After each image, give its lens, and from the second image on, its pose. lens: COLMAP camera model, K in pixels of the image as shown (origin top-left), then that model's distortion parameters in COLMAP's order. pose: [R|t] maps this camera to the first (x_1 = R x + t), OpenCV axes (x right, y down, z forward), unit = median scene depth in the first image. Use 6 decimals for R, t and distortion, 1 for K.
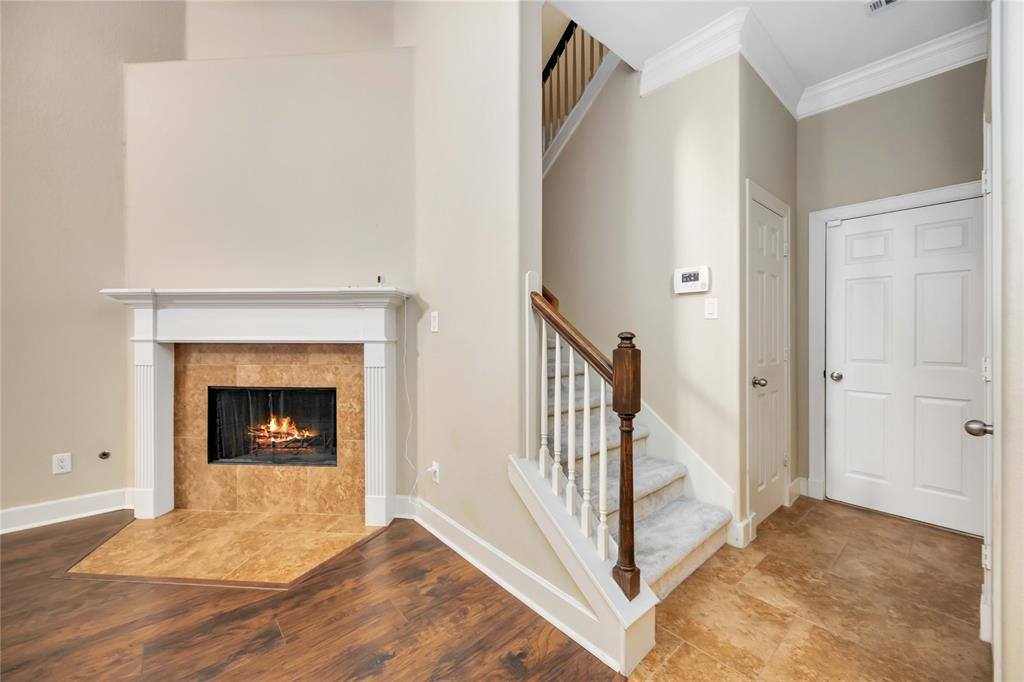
lens RADIAL K [[392.5, 0, 519.8], [0, 392.5, 336.9], [0, 0, 1]] dist [-0.000824, -0.000197]
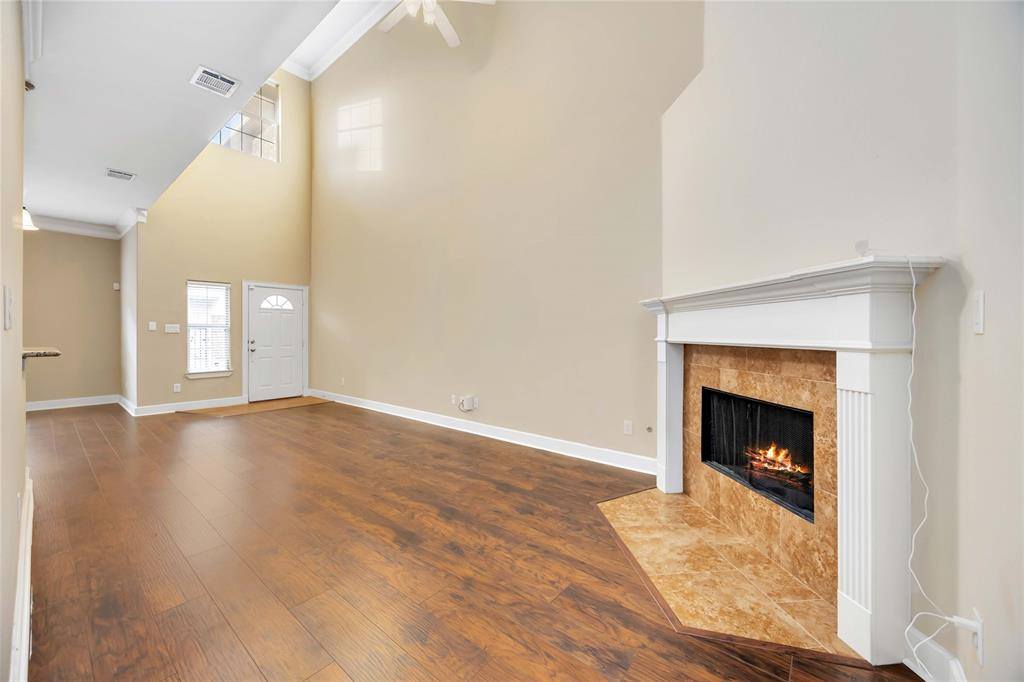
lens RADIAL K [[392.5, 0, 506.0], [0, 392.5, 334.1], [0, 0, 1]] dist [-0.000824, -0.000197]
pose [[0.156323, 0.000841, -0.987706, 0.145323], [-0.003425, 0.999994, 0.000310, -0.009894], [0.987700, 0.003335, 0.156325, 0.342606]]
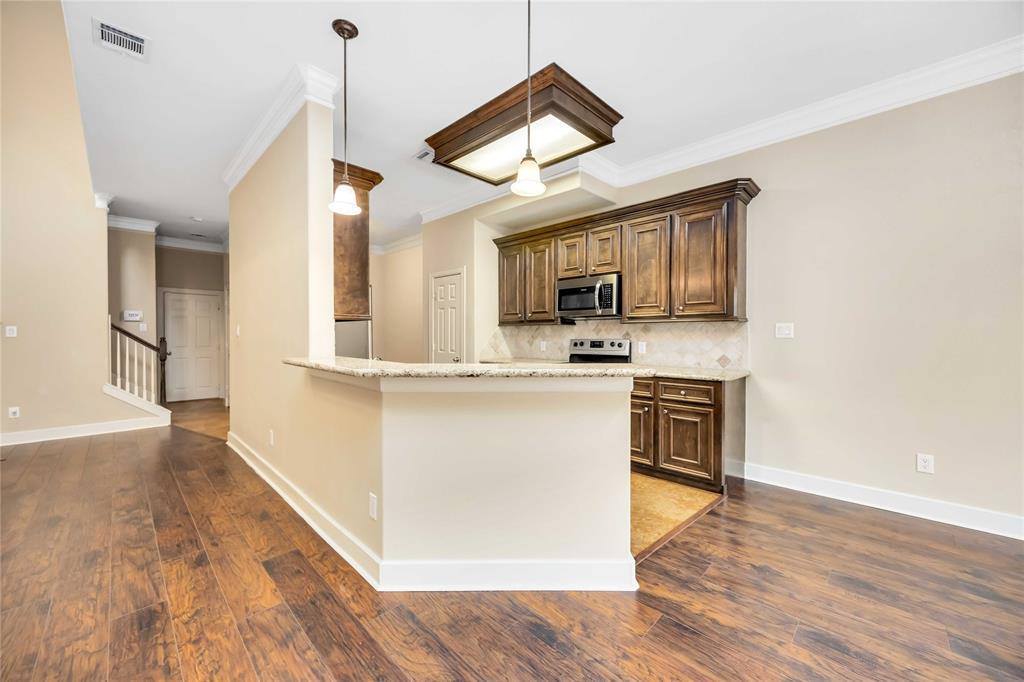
lens RADIAL K [[392.5, 0, 514.3], [0, 392.5, 340.1], [0, 0, 1]] dist [-0.000824, -0.000197]
pose [[-0.075384, -0.013586, 0.997062, -2.089248], [0.001261, 0.999905, 0.013720, -0.021381], [-0.997154, 0.002291, -0.075359, -1.154866]]
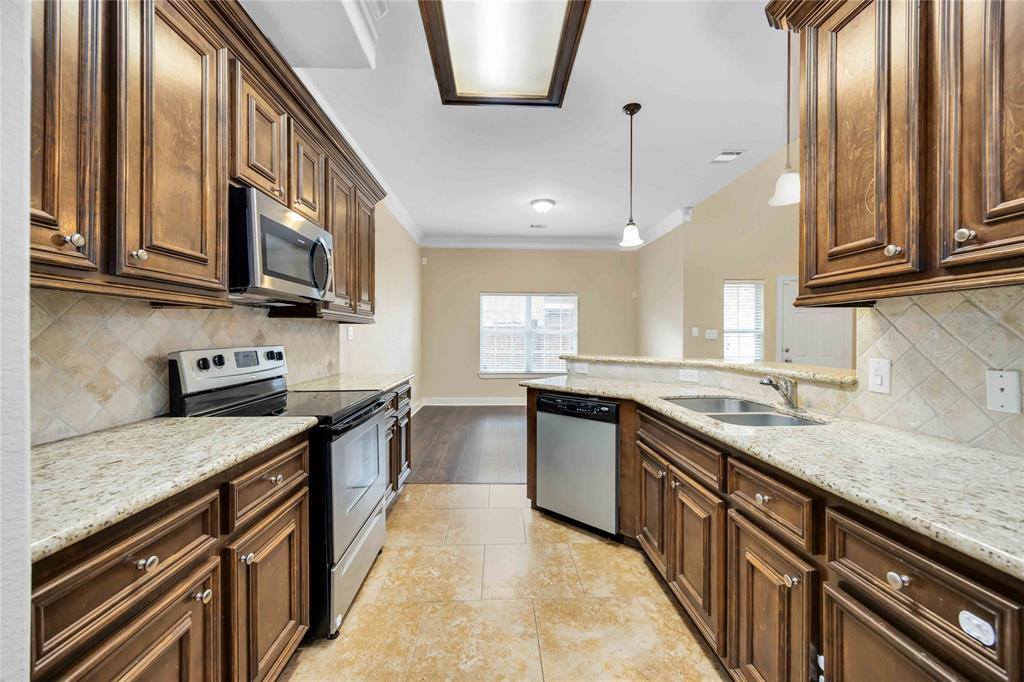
lens RADIAL K [[392.5, 0, 516.9], [0, 392.5, 343.9], [0, 0, 1]] dist [-0.000824, -0.000197]
pose [[-0.631259, 0.012590, -0.775470, -0.162773], [-0.002762, 0.999825, 0.018481, -0.020986], [0.775567, 0.013808, -0.631114, -0.747553]]
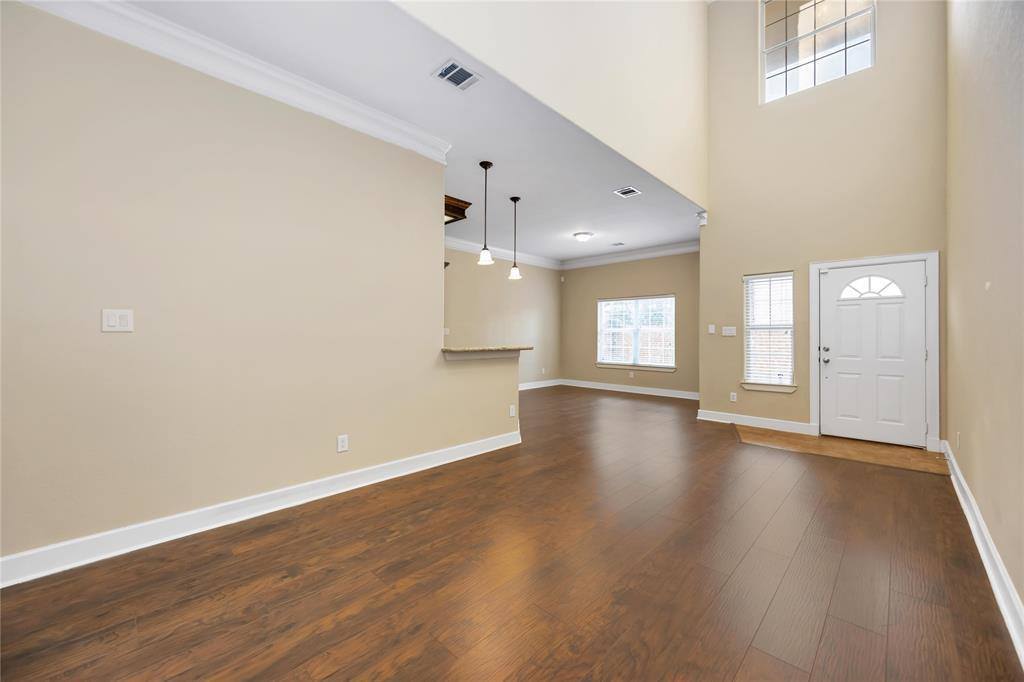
lens RADIAL K [[392.5, 0, 514.9], [0, 392.5, 336.0], [0, 0, 1]] dist [-0.000824, -0.000197]
pose [[-0.996587, -0.002856, -0.082500, -1.153772], [-0.003085, 0.999992, 0.002645, -0.012446], [0.082492, 0.002890, -0.996588, 0.790127]]
